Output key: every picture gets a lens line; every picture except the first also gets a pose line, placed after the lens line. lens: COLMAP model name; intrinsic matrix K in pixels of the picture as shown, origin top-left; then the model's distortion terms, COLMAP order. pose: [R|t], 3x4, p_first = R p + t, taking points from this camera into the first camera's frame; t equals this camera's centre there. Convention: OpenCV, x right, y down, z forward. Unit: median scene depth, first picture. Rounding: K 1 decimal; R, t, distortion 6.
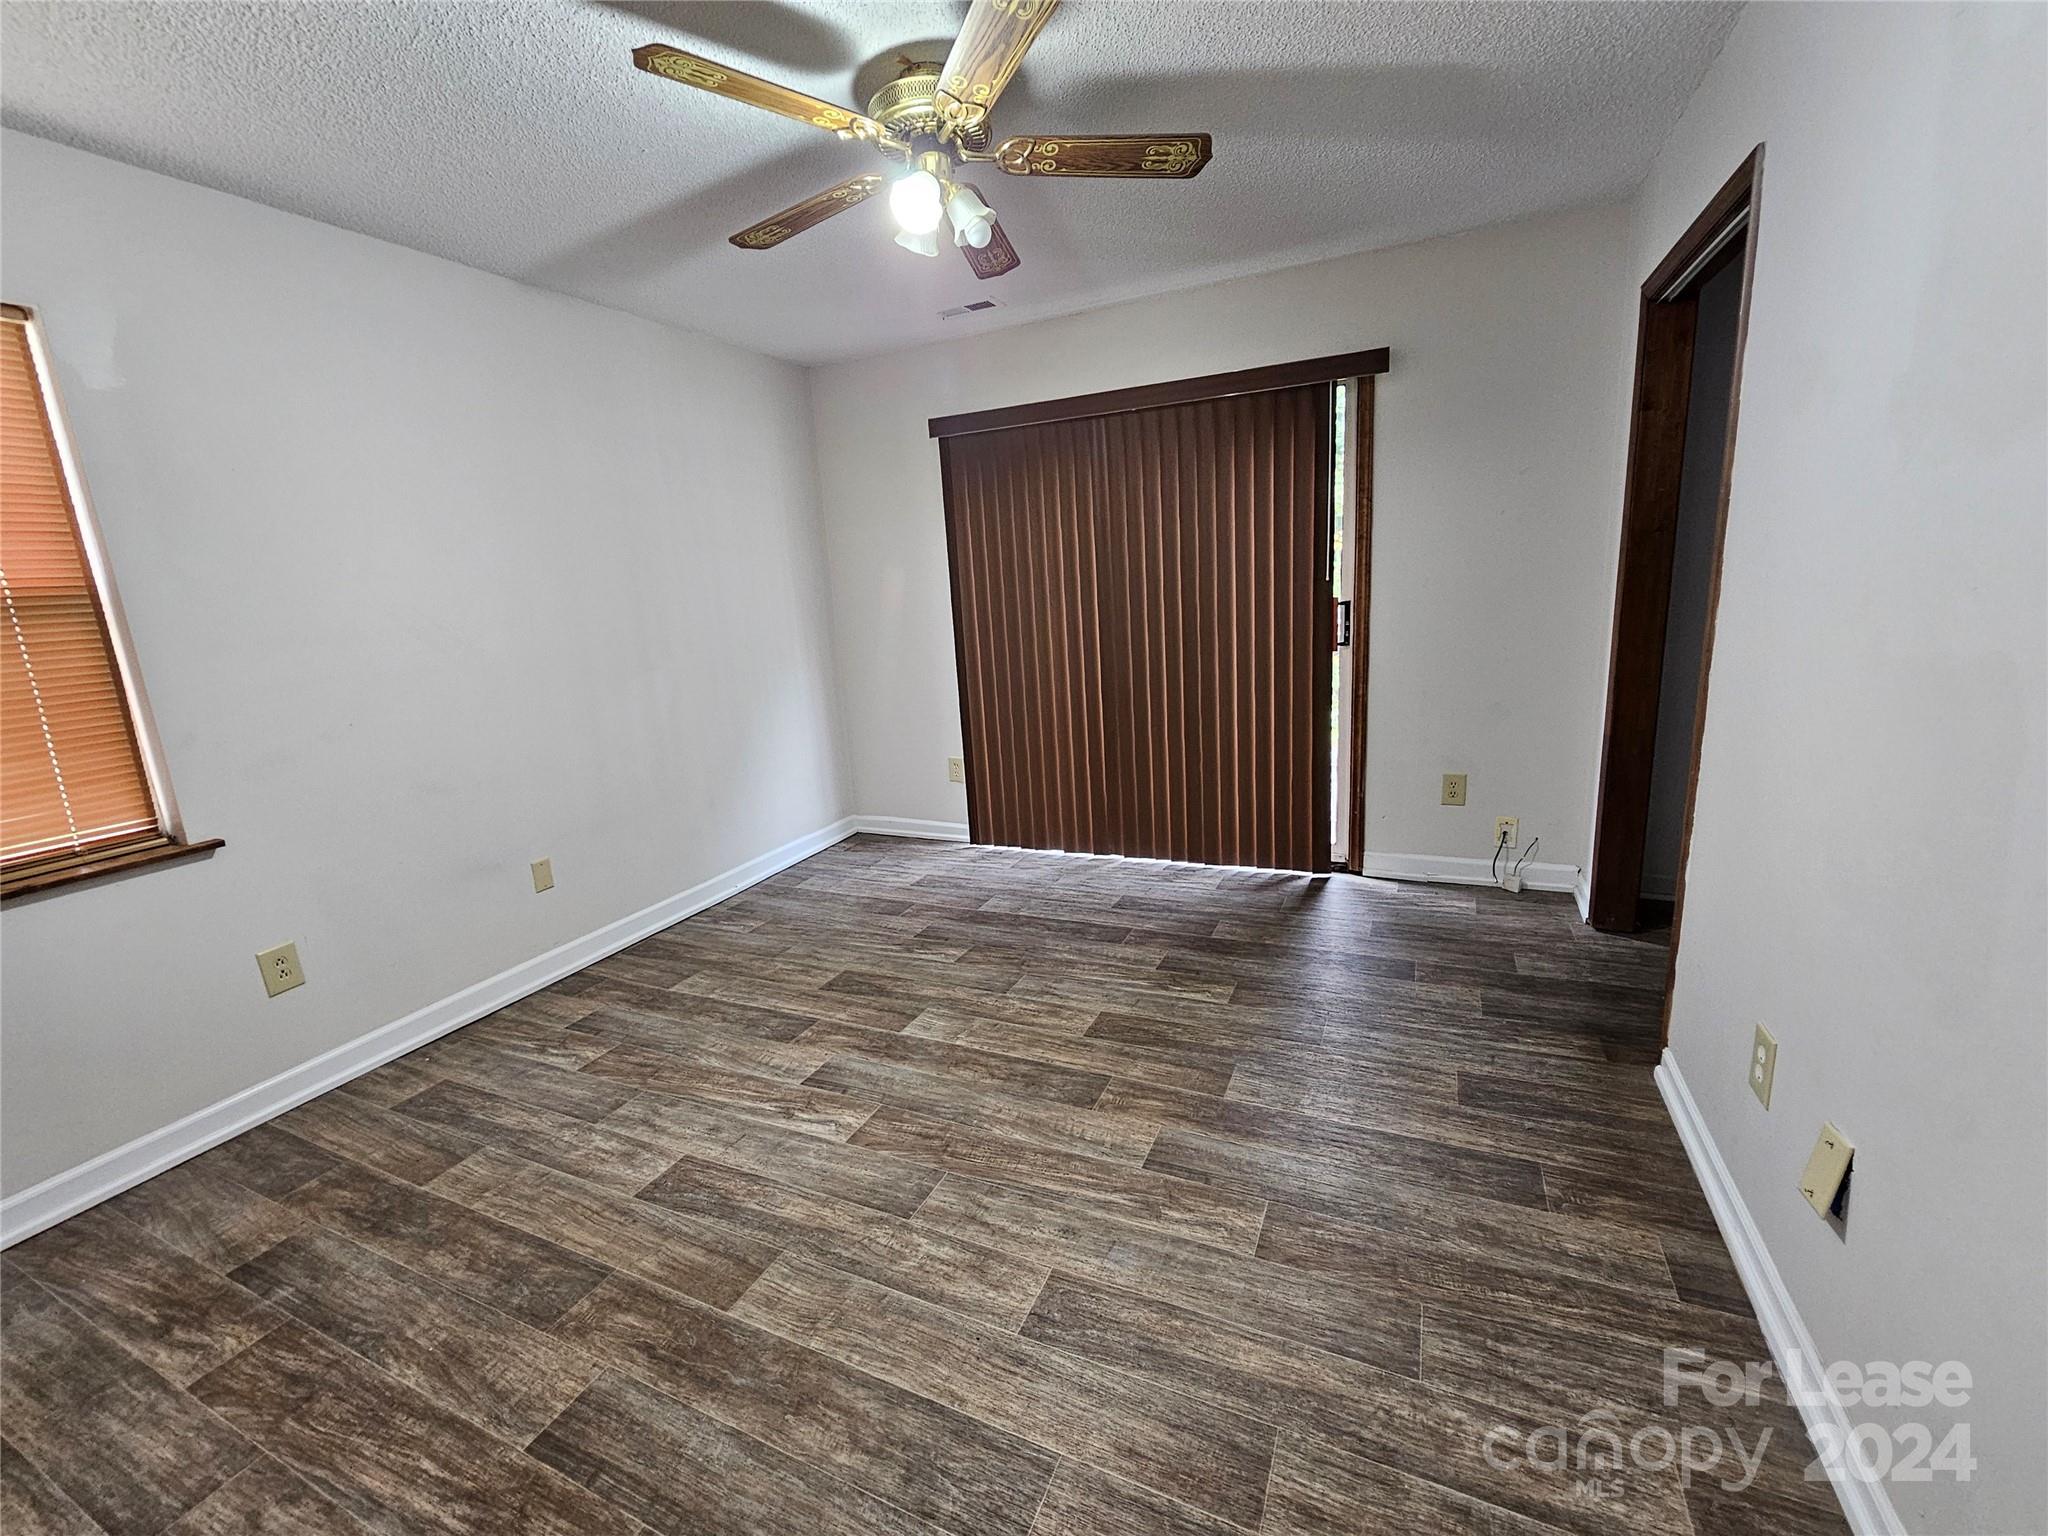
lens RADIAL K [[826.6, 0, 1007.3], [0, 826.6, 768.9], [0, 0, 1]] dist [0.009472, 0.000208]
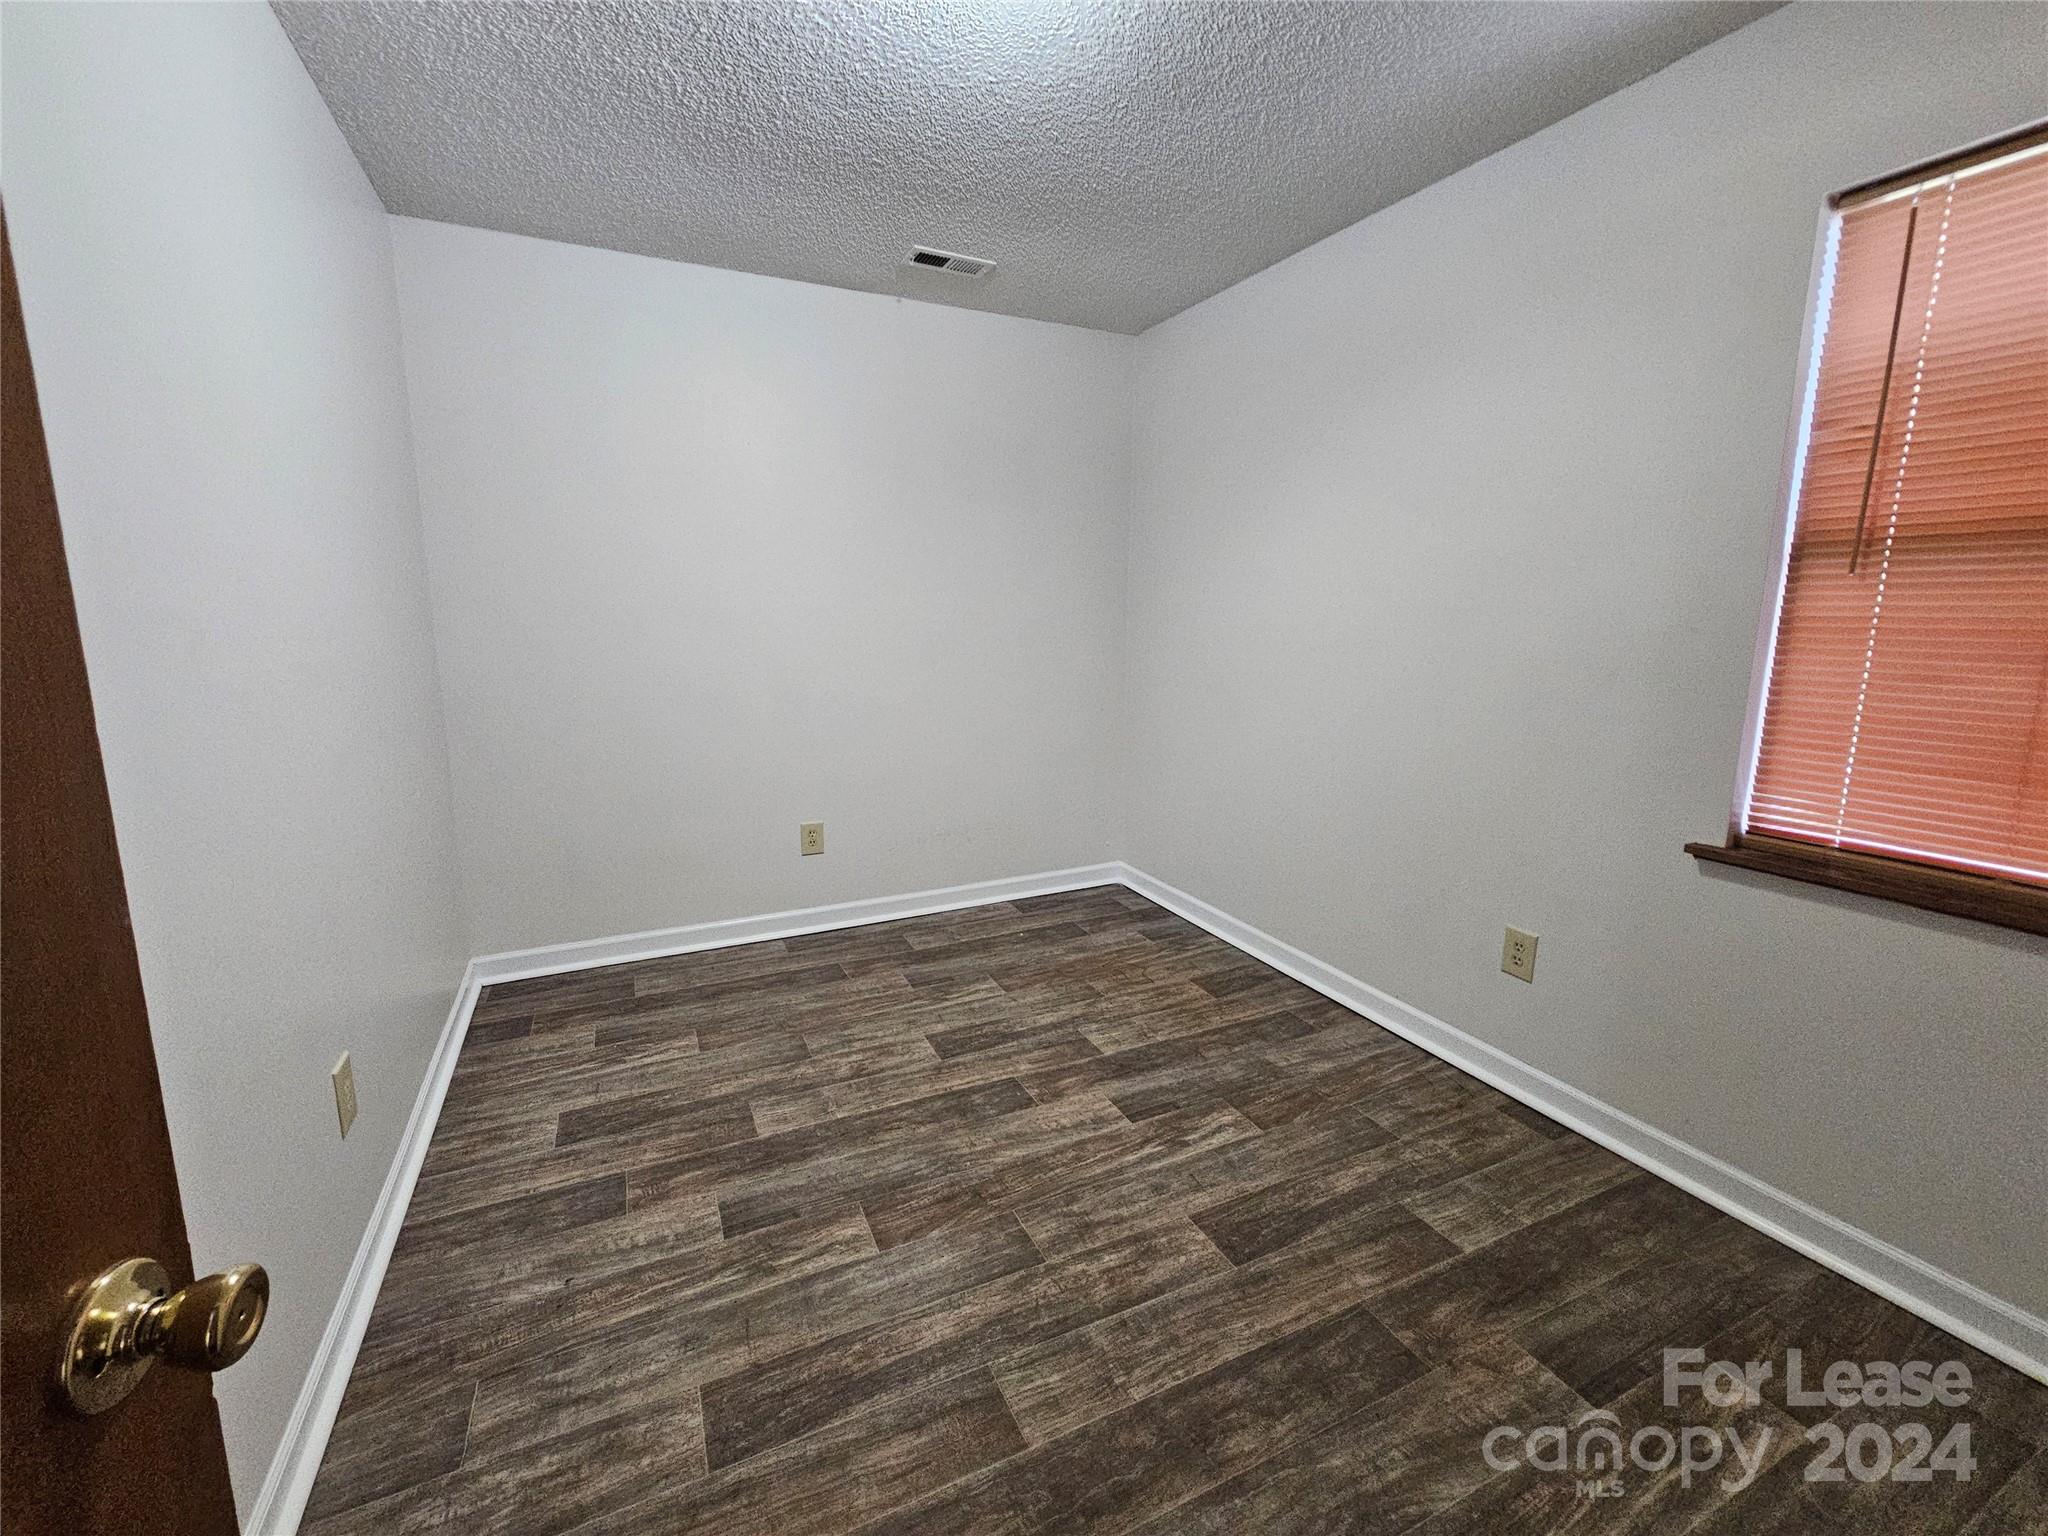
lens RADIAL K [[826.6, 0, 957.5], [0, 826.6, 800.9], [0, 0, 1]] dist [0.009472, 0.000208]
pose [[0.663625, -0.102443, 0.741018, -0.398804], [0.116188, 0.992673, 0.033180, -0.014031], [-0.738987, 0.064078, 0.670665, 0.187660]]
